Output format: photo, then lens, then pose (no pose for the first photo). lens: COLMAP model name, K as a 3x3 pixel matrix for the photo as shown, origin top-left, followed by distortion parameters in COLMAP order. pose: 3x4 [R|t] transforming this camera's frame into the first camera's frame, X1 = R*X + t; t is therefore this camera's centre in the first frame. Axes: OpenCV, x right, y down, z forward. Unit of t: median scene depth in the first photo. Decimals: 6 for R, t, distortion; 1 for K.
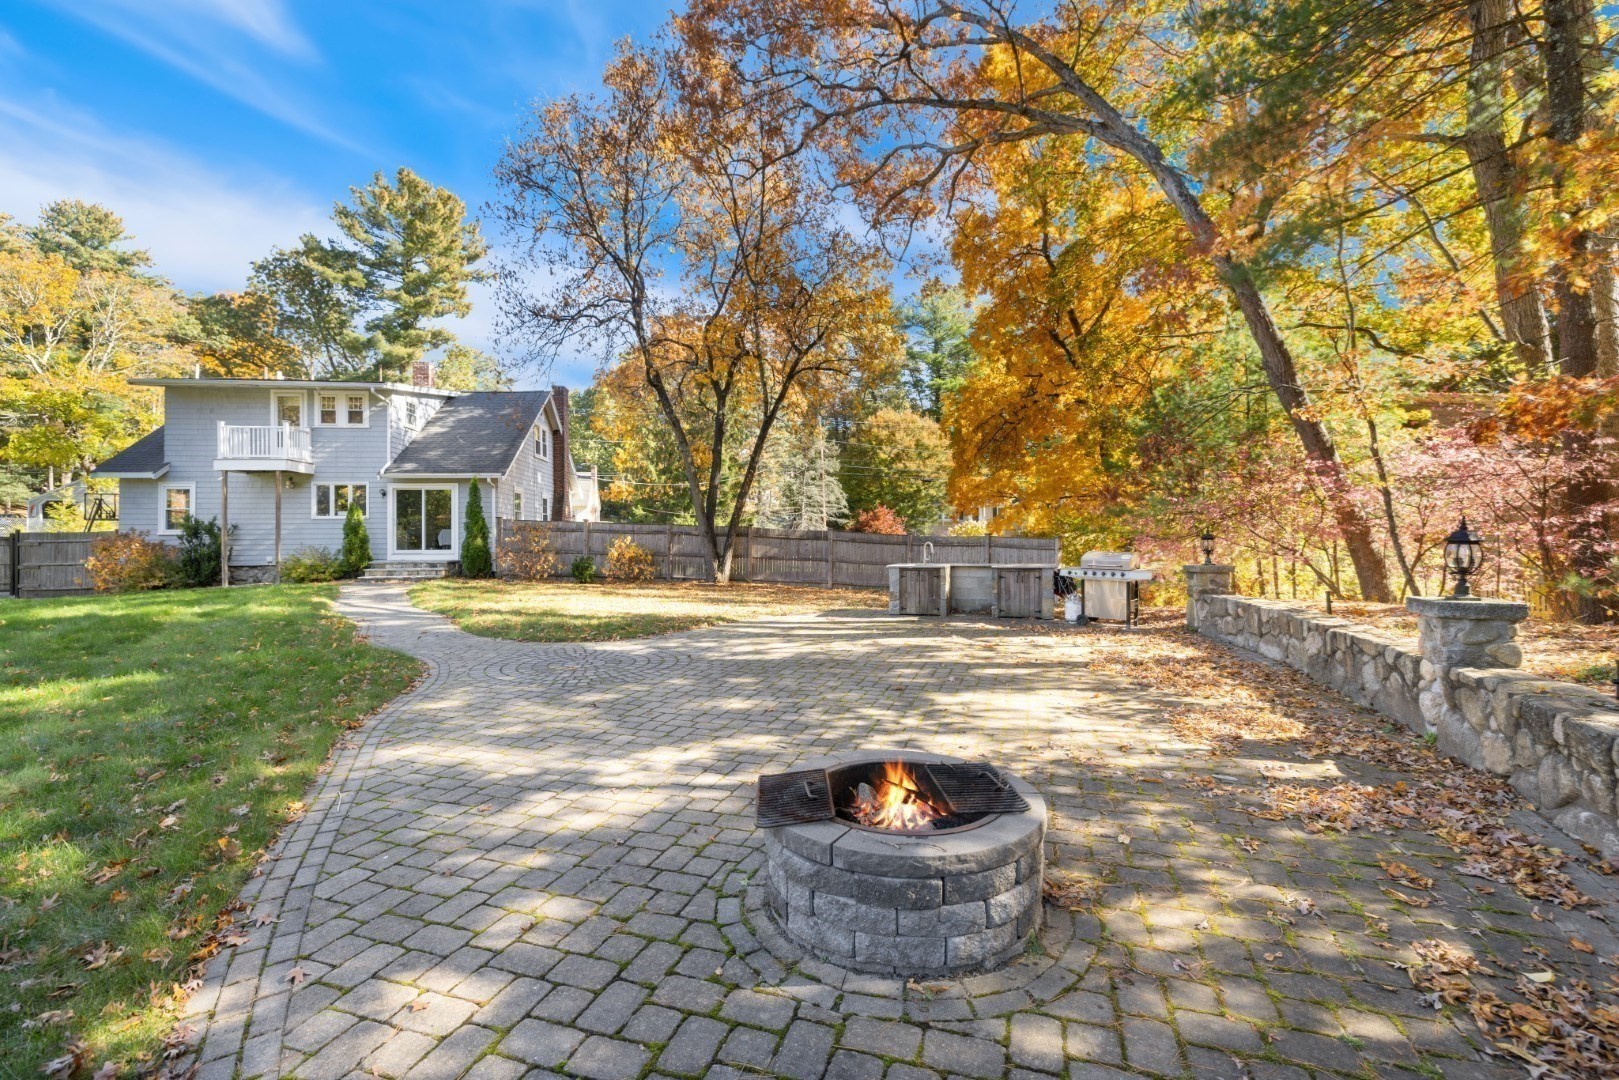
lens RADIAL K [[695.4, 0, 809.5], [0, 695.4, 540.0], [0, 0, 1]] dist [-0.003535, -0.000651]
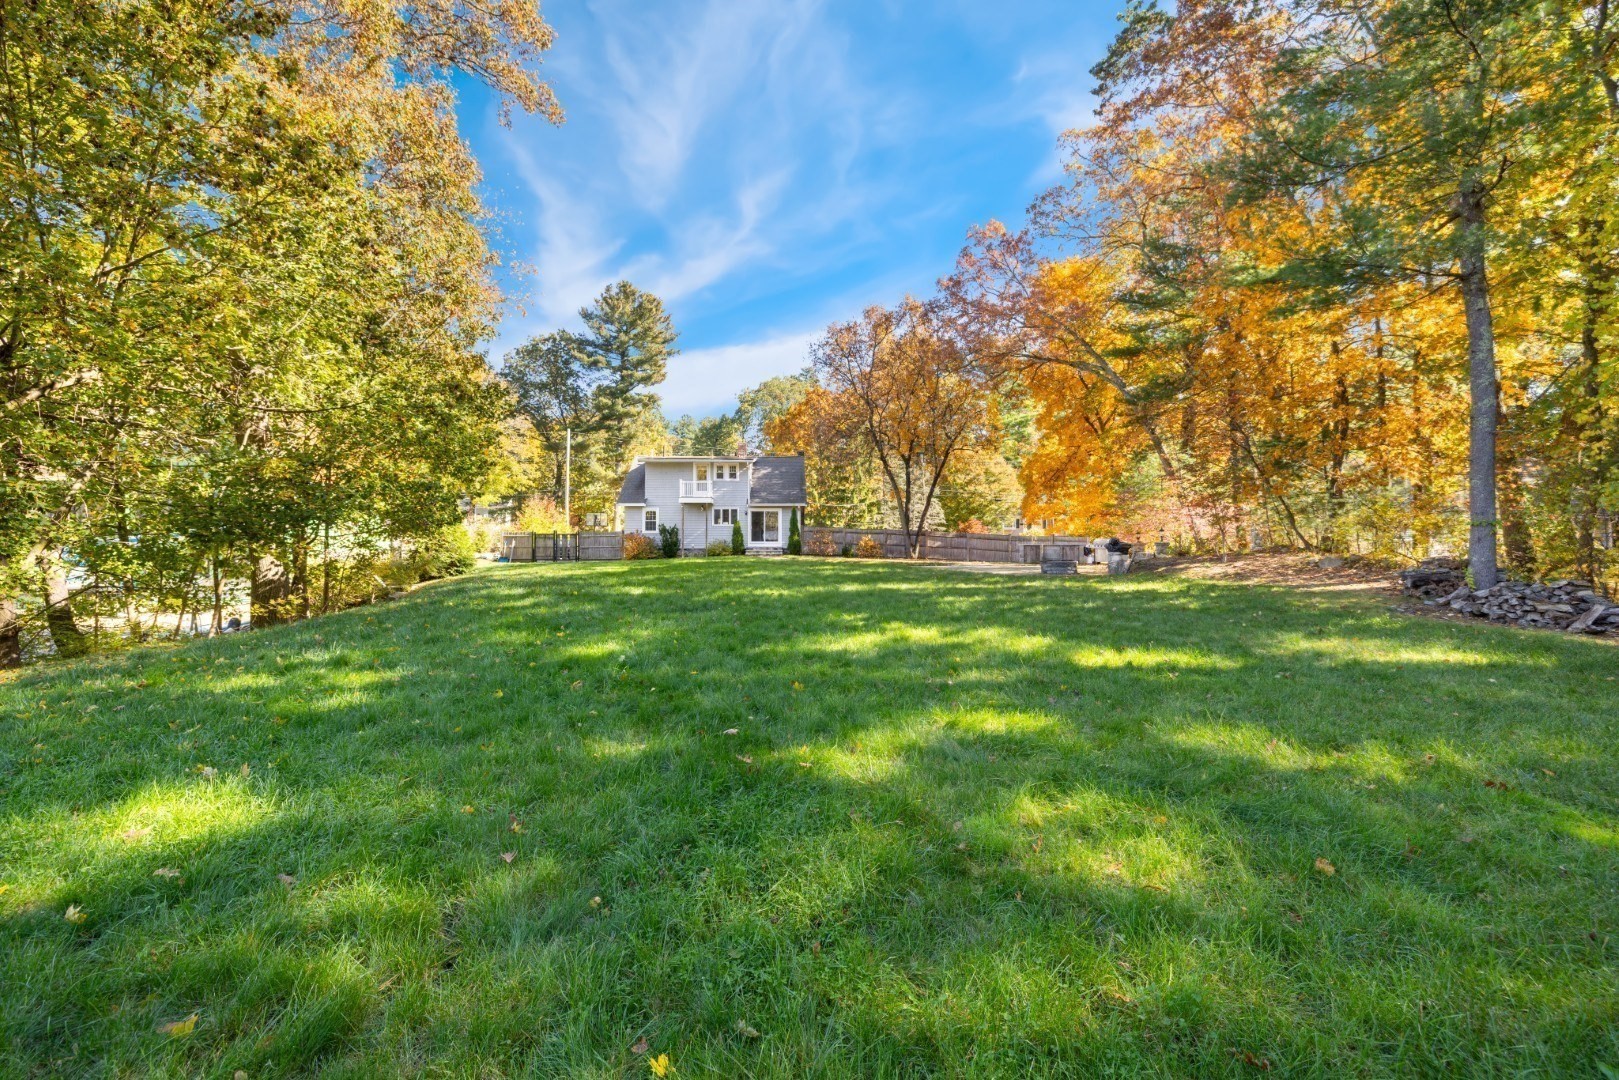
lens RADIAL K [[695.4, 0, 809.5], [0, 695.4, 540.0], [0, 0, 1]] dist [-0.003535, -0.000651]
pose [[0.999071, 0.004021, -0.042905, -0.340687], [-0.004419, 0.999948, -0.009166, 0.027174], [0.042866, 0.009347, 0.999037, -0.993831]]
